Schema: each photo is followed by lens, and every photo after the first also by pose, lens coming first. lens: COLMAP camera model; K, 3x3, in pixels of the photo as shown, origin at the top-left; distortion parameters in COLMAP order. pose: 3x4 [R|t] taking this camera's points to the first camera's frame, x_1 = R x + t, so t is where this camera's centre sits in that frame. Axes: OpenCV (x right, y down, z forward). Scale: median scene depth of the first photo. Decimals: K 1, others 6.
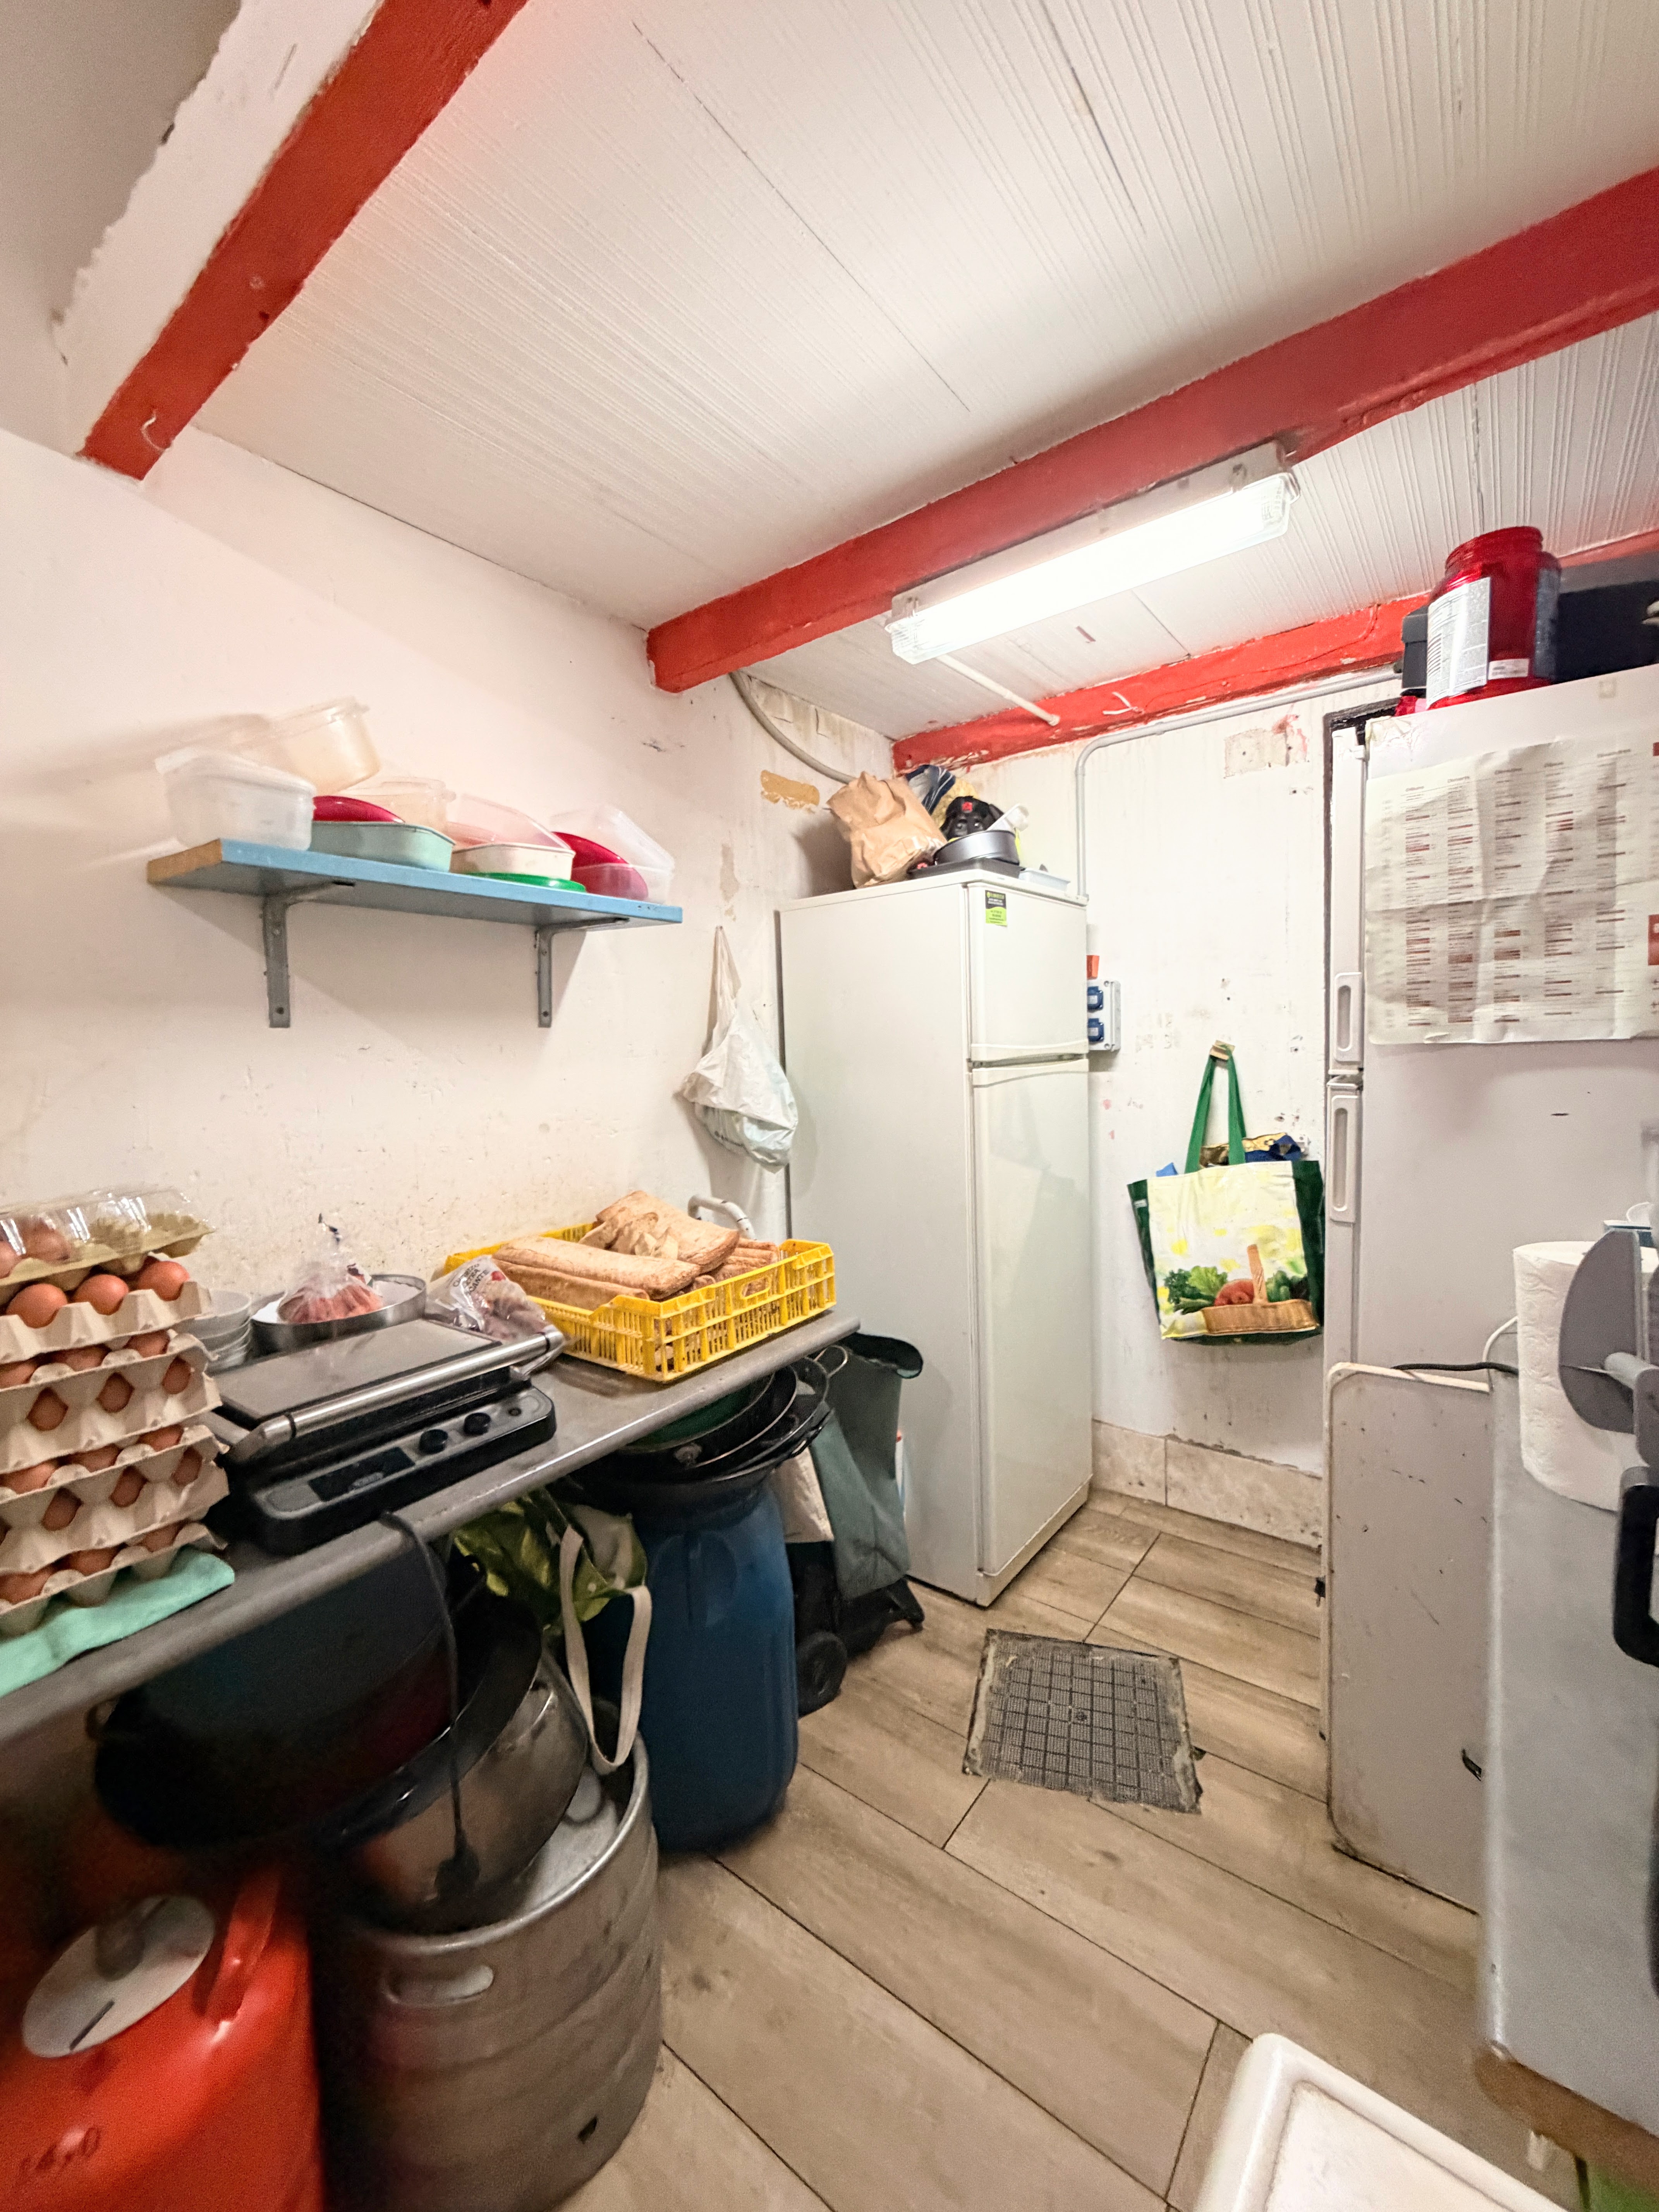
lens RADIAL K [[889.4, 0, 826.0], [0, 889.4, 1103.5], [0, 0, 1]] dist [0.002479, -0.000084]
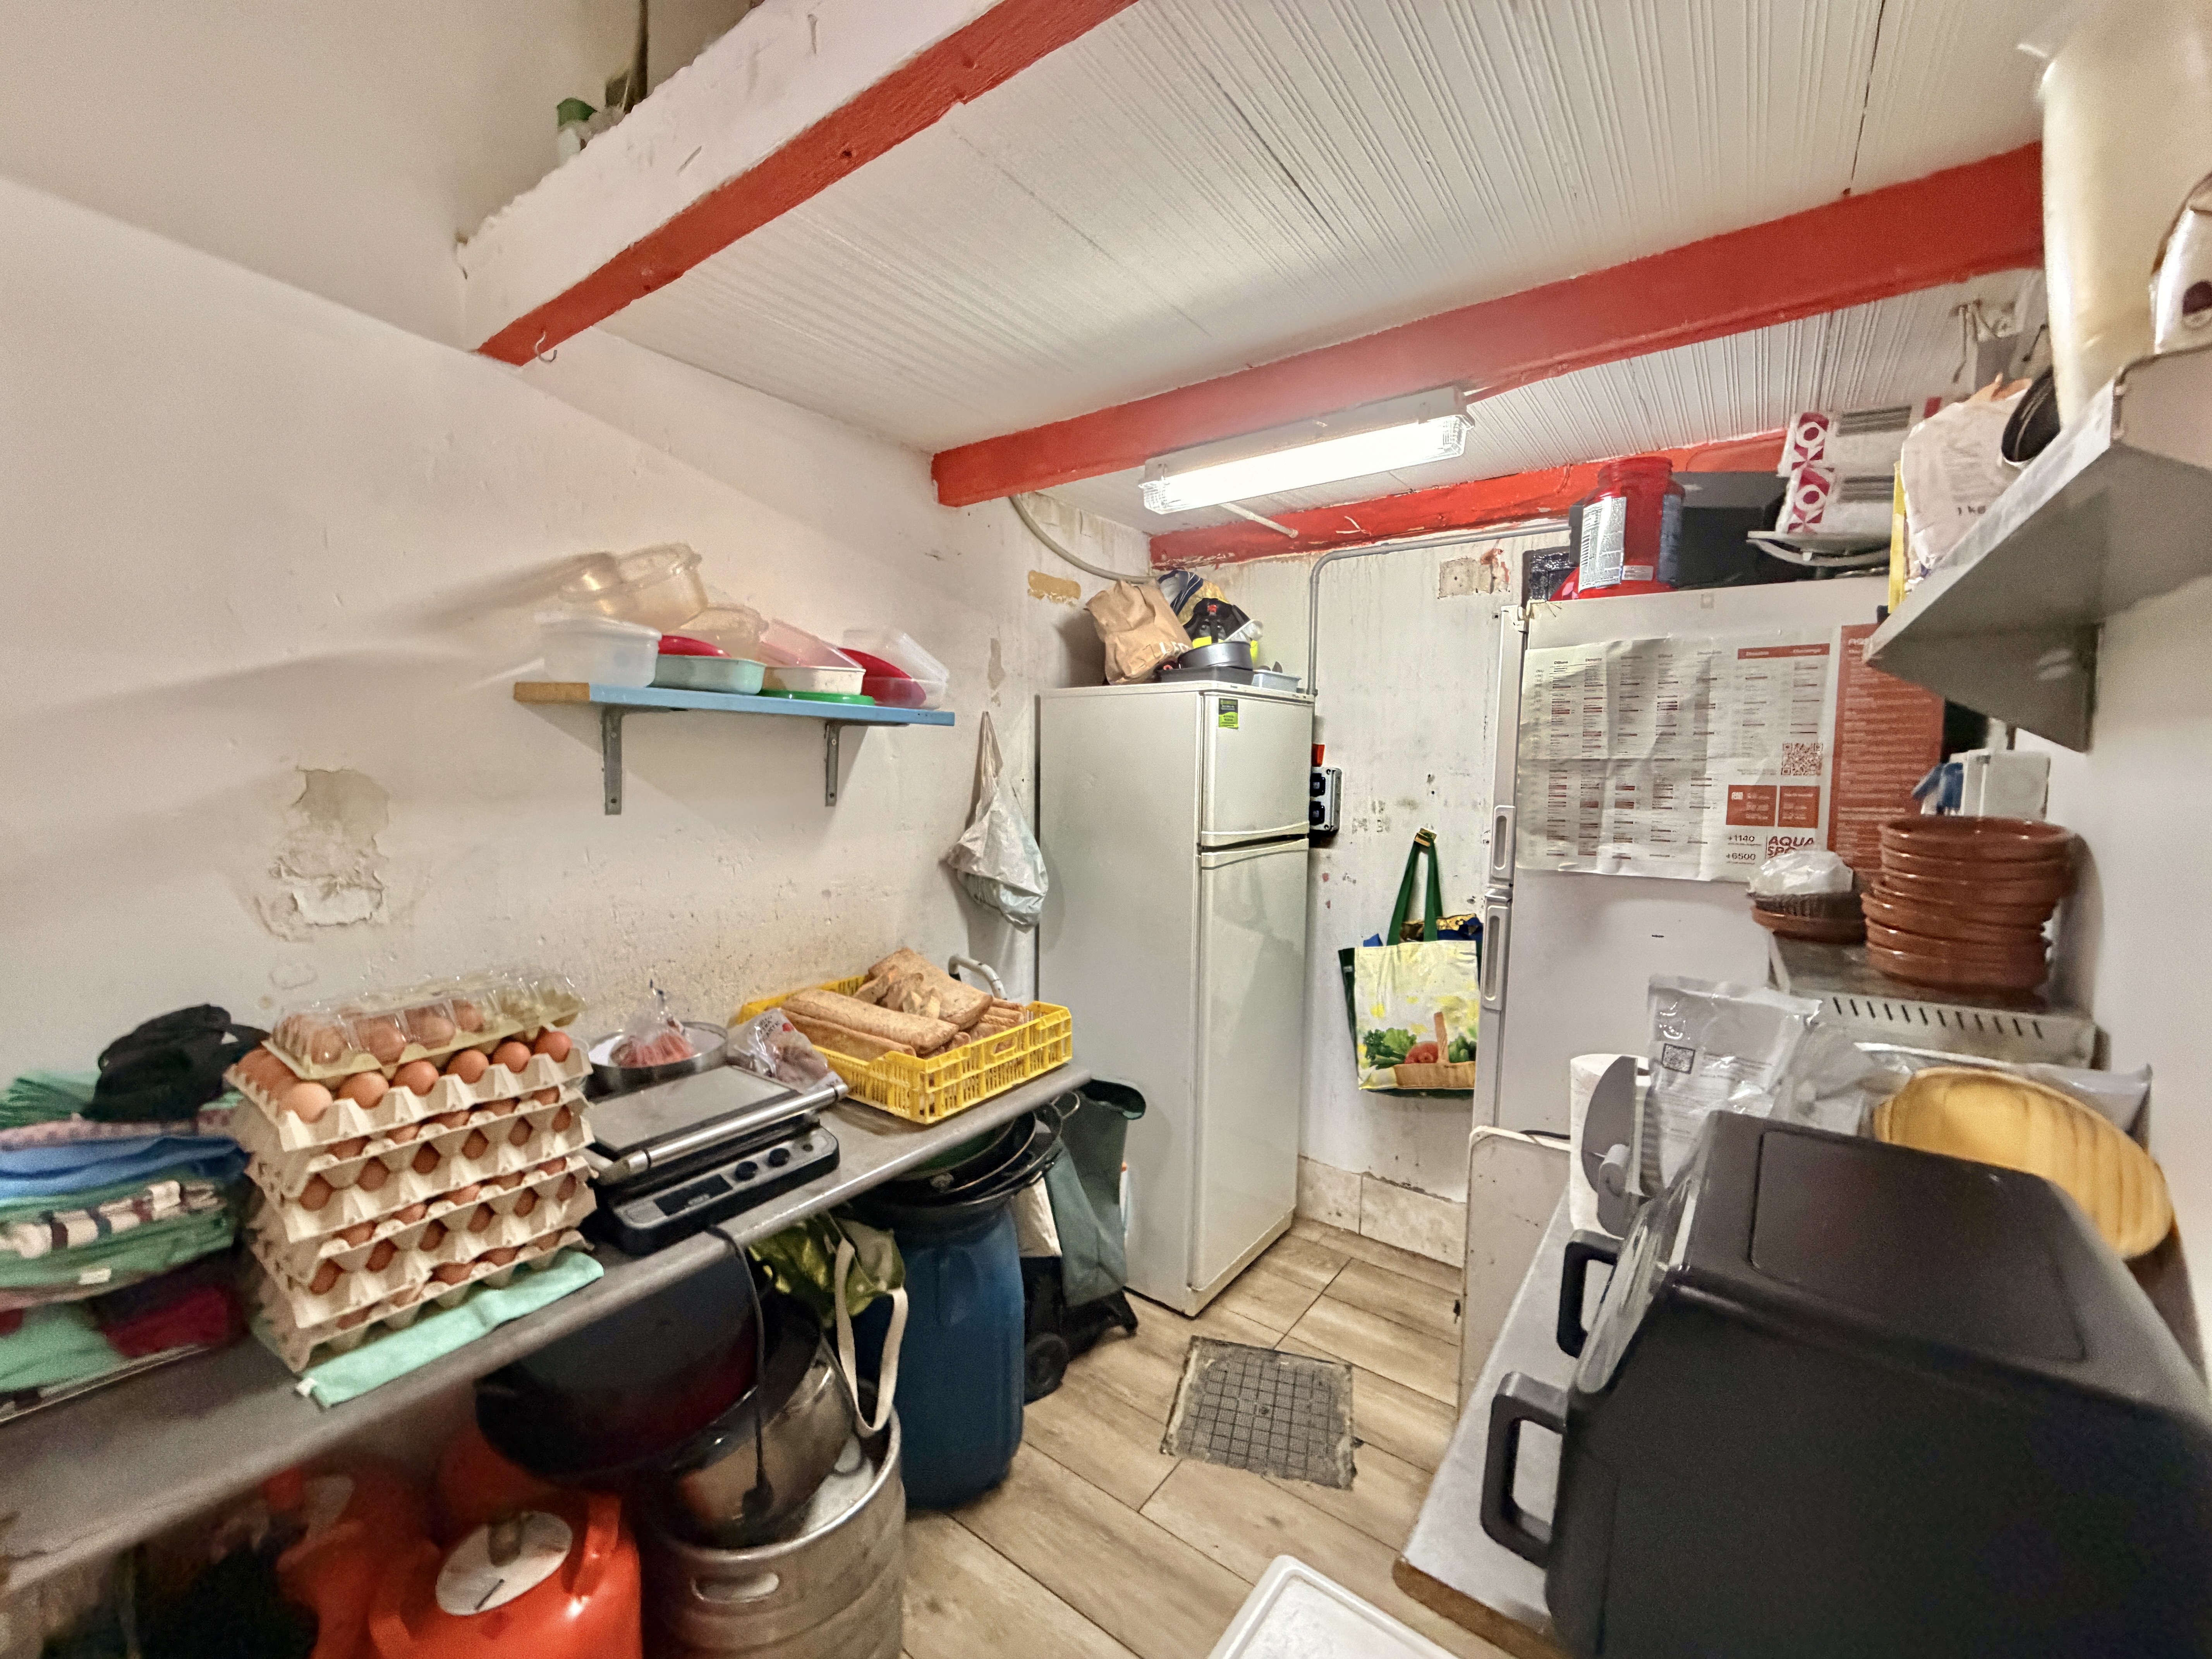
lens RADIAL K [[889.4, 0, 1103.5], [0, 889.4, 834.3], [0, 0, 1]] dist [0.002479, -0.000084]
pose [[0.998774, 0.043757, 0.023137, 0.015554], [-0.044126, 0.998902, 0.015714, -0.106672], [-0.022424, -0.016715, 0.999609, -0.205467]]
